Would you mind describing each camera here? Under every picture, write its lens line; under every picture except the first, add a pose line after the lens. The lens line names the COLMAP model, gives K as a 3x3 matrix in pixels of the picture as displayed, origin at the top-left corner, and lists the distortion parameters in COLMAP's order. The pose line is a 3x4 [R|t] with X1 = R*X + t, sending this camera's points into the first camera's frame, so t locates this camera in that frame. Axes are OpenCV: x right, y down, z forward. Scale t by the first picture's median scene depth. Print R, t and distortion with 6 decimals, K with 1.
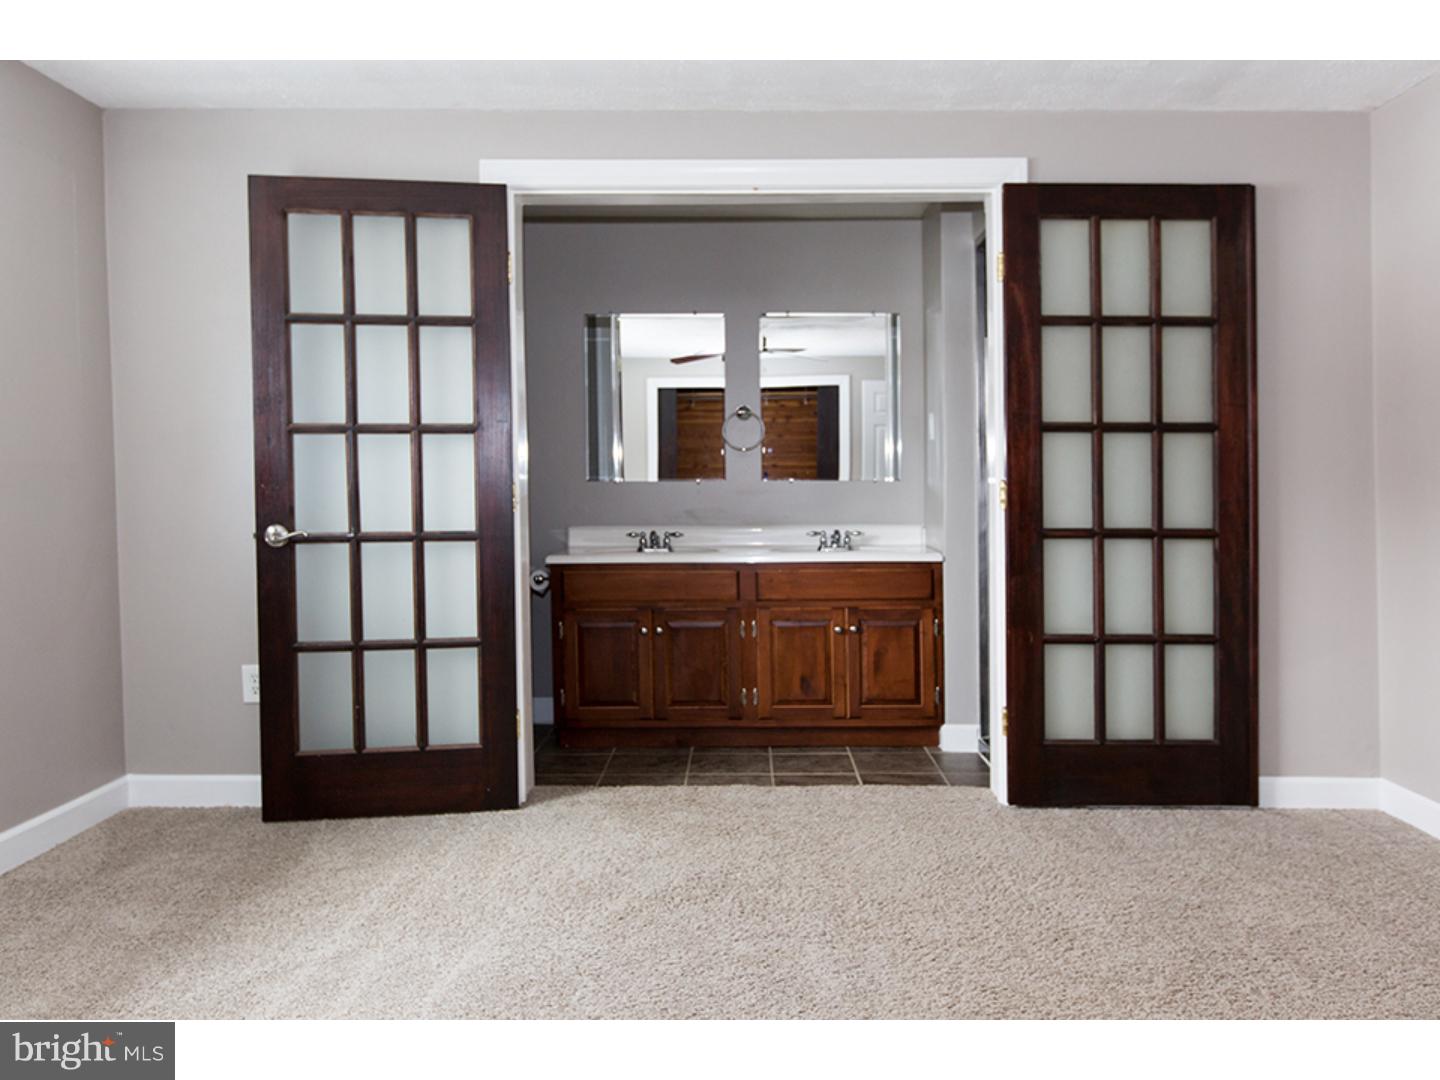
lens RADIAL K [[1100.2, 0, 720.6], [0, 1100.2, 505.8], [0, 0, 1]] dist [-0.005297, -0.001252]
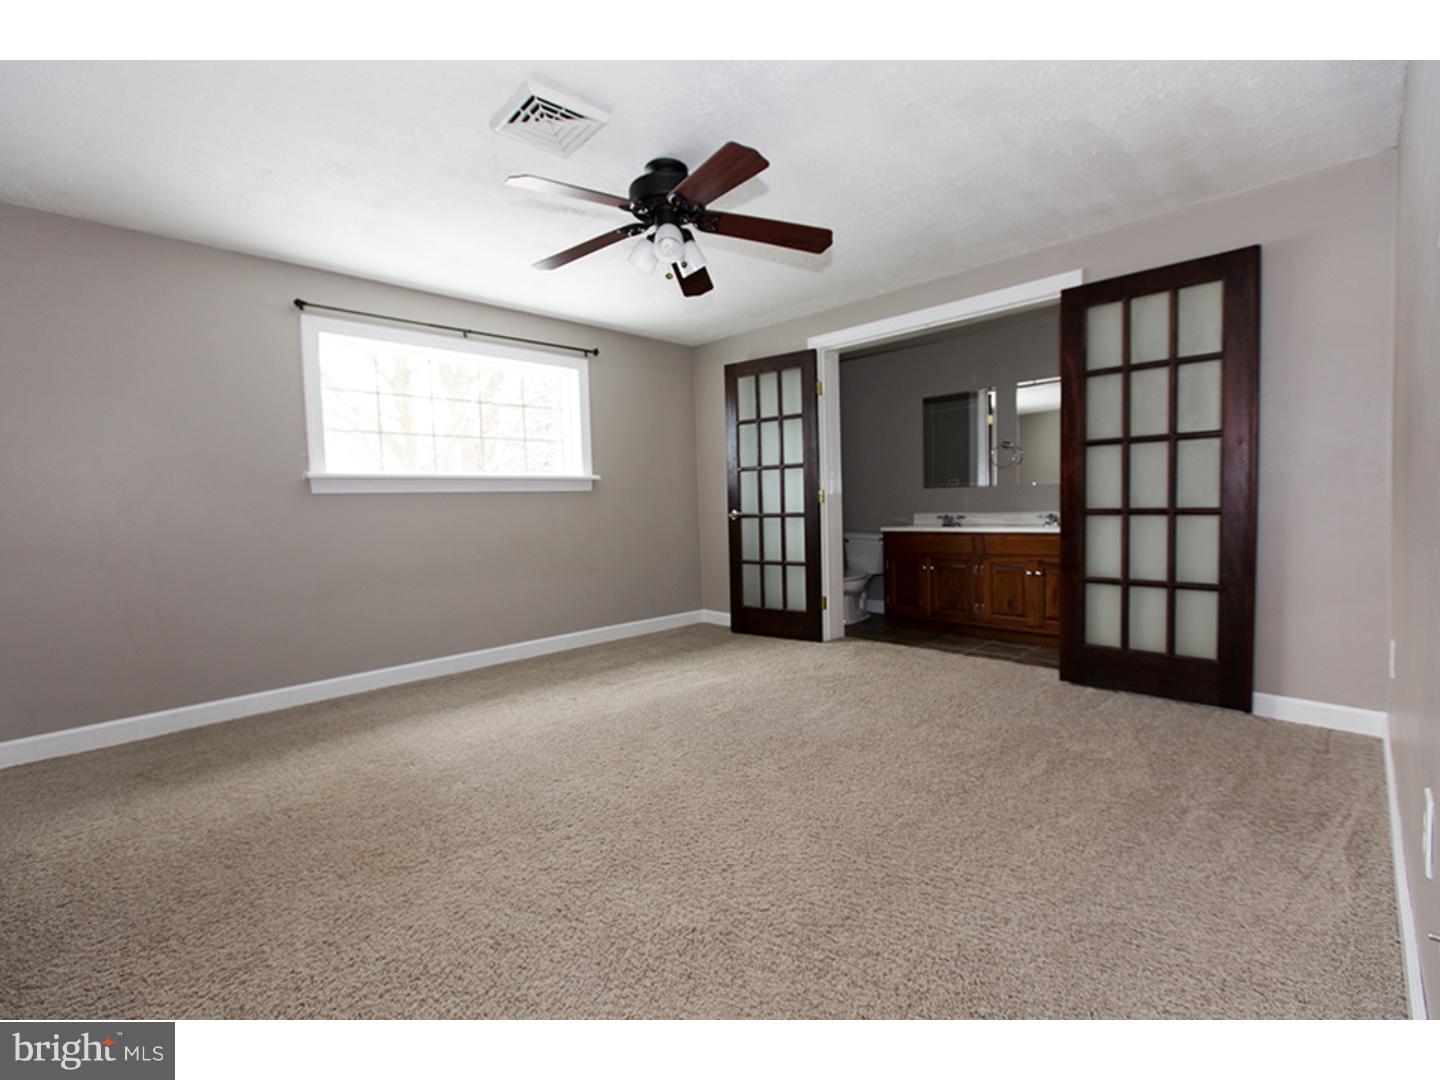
lens RADIAL K [[647.4, 0, 720.0], [0, 647.4, 540.0], [0, 0, 1]] dist [-0.001123, -0.000299]
pose [[0.699779, 0.024767, -0.713930, 0.580215], [0.006849, 0.999120, 0.041373, 0.023298], [0.714327, -0.033842, 0.698993, -0.012721]]
